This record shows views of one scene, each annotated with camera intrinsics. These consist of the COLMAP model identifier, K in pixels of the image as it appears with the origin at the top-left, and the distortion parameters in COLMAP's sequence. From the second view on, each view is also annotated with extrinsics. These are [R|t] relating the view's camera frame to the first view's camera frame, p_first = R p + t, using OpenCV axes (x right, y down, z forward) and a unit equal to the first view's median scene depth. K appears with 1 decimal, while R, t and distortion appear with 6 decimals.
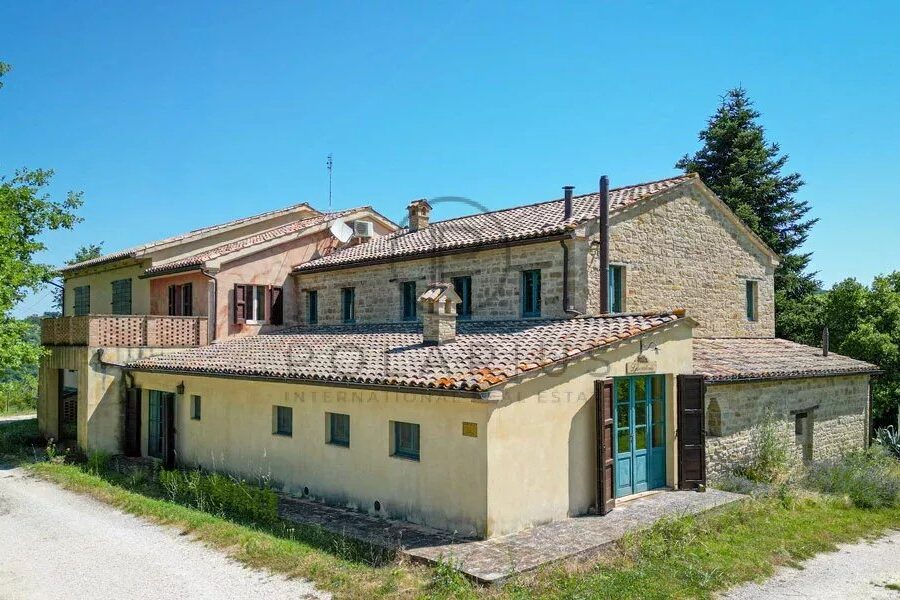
lens RADIAL K [[715.7, 0, 458.1], [0, 715.7, 325.0], [0, 0, 1]] dist [0.095847, -0.100809]
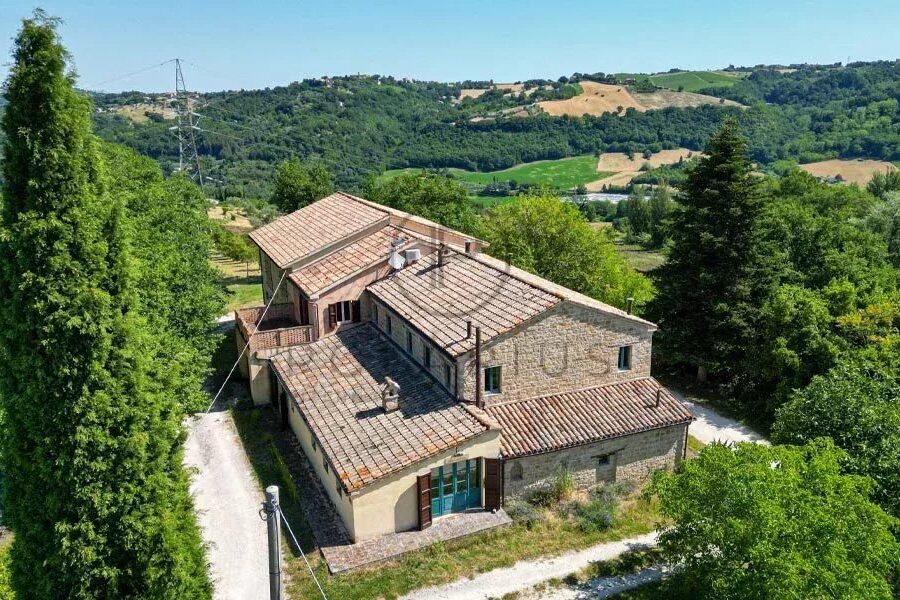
lens RADIAL K [[702.9, 0, 450.0], [0, 702.9, 300.0], [0, 0, 1]] dist [0.089362, -0.103189]
pose [[0.948047, 0.079798, -0.307959, 0.659823], [0.014324, 0.956341, 0.291901, -0.772735], [0.317807, -0.281147, 0.905514, -0.554840]]
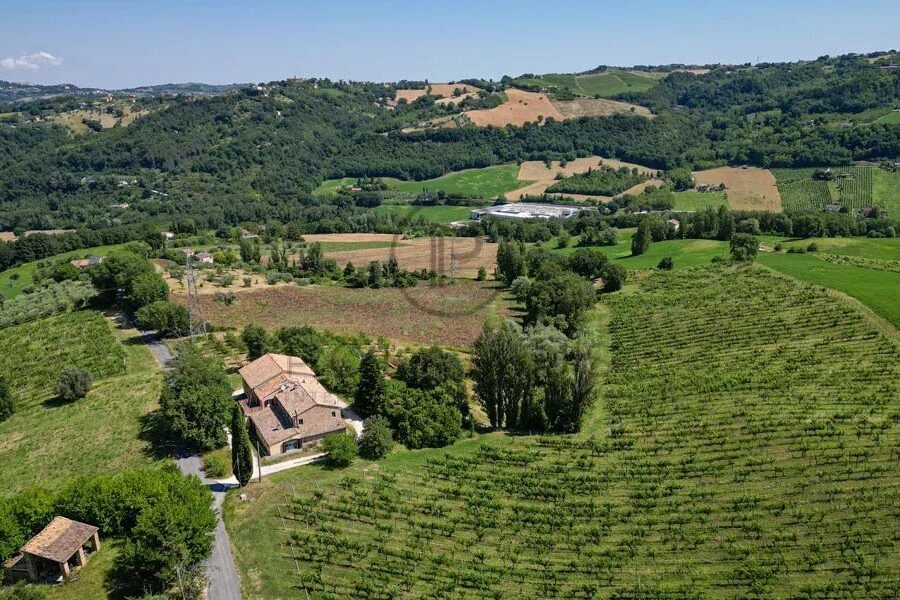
lens RADIAL K [[715.7, 0, 458.1], [0, 715.7, 325.0], [0, 0, 1]] dist [0.095847, -0.100809]
pose [[0.970624, 0.068419, -0.230668, 3.936681], [0.016727, 0.937206, 0.348374, -4.081717], [0.240019, -0.341999, 0.908530, -5.888047]]
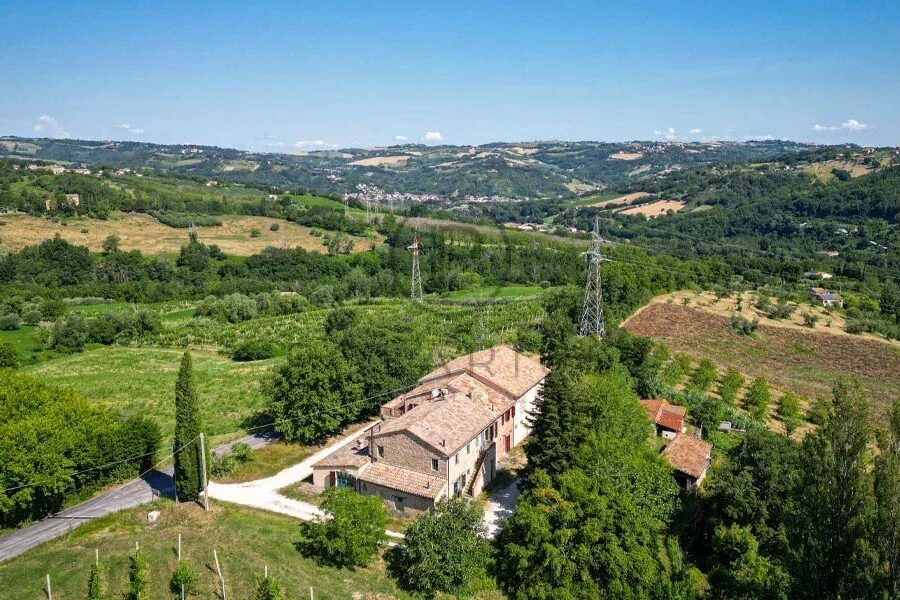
lens RADIAL K [[702.9, 0, 450.0], [0, 702.9, 300.0], [0, 0, 1]] dist [0.089362, -0.103189]
pose [[0.326414, 0.190711, -0.925788, 4.360099], [0.030789, 0.976770, 0.212068, -1.940151], [0.944725, -0.097726, 0.312959, 0.147562]]
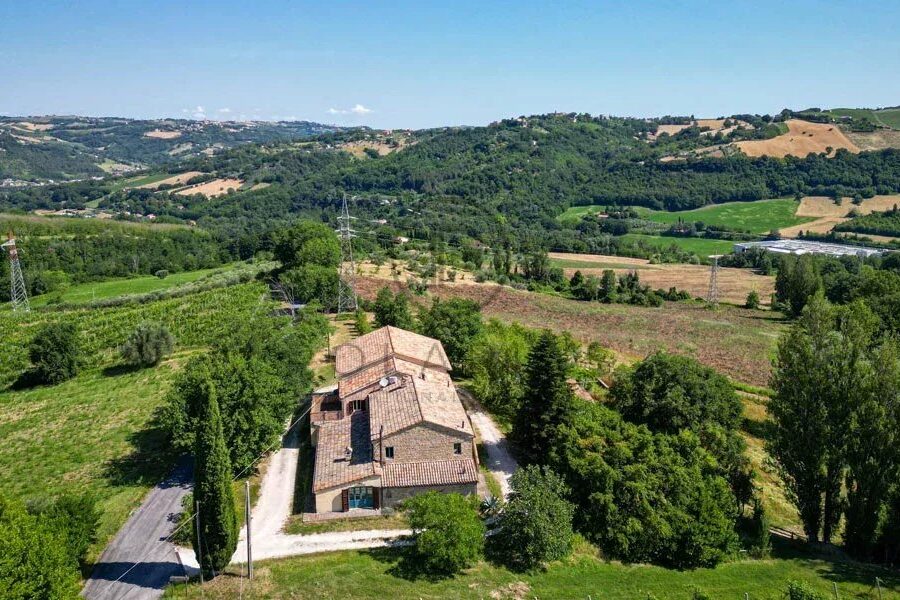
lens RADIAL K [[704.5, 0, 449.3], [0, 704.5, 269.8], [0, 0, 1]] dist [0.093380, -0.102067]
pose [[0.822226, 0.109026, -0.558621, 2.718354], [0.016267, 0.976579, 0.214543, -1.983212], [0.568928, -0.185490, 0.801196, -1.881615]]
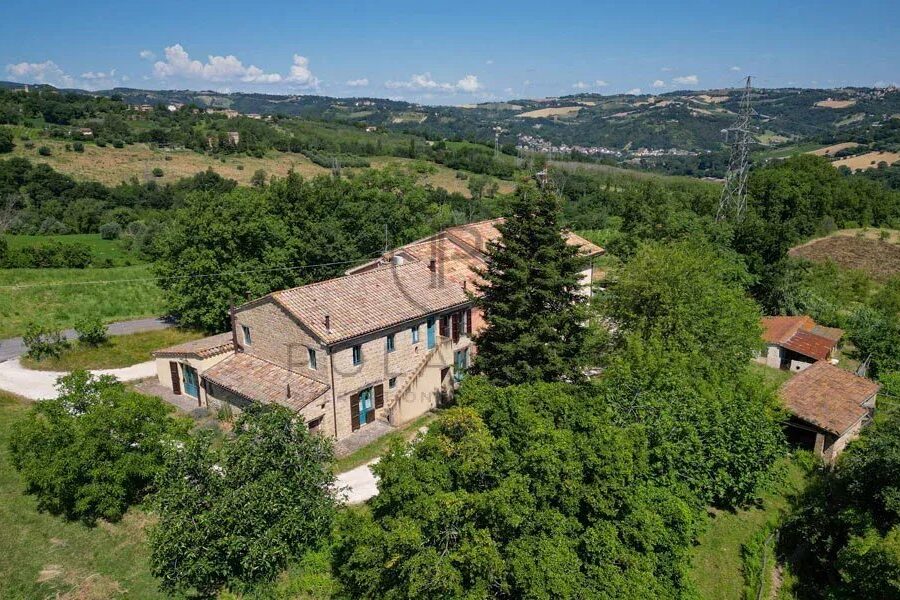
lens RADIAL K [[703.6, 0, 451.5], [0, 703.6, 339.0], [0, 0, 1]] dist [0.076724, -0.090248]
pose [[0.097205, 0.304281, -0.947610, 2.814327], [0.035094, 0.950479, 0.308802, -0.829502], [0.994645, -0.063273, 0.081713, 1.596640]]
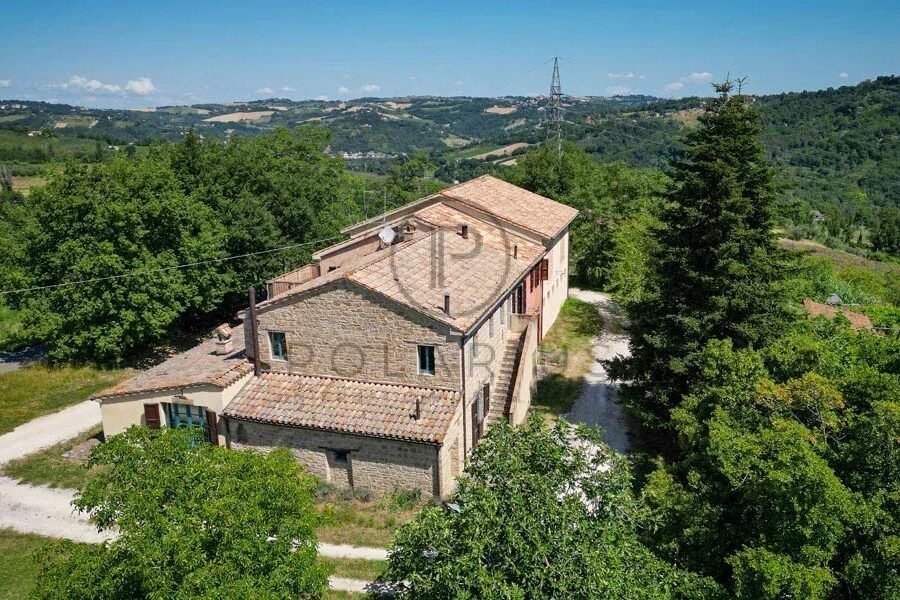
lens RADIAL K [[710.8, 0, 466.4], [0, 710.8, 299.6], [0, 0, 1]] dist [0.085120, -0.096103]
pose [[0.506792, 0.211181, -0.835802, 1.959730], [0.035429, 0.963609, 0.264957, -0.626921], [0.861340, -0.163890, 0.480867, 0.603398]]
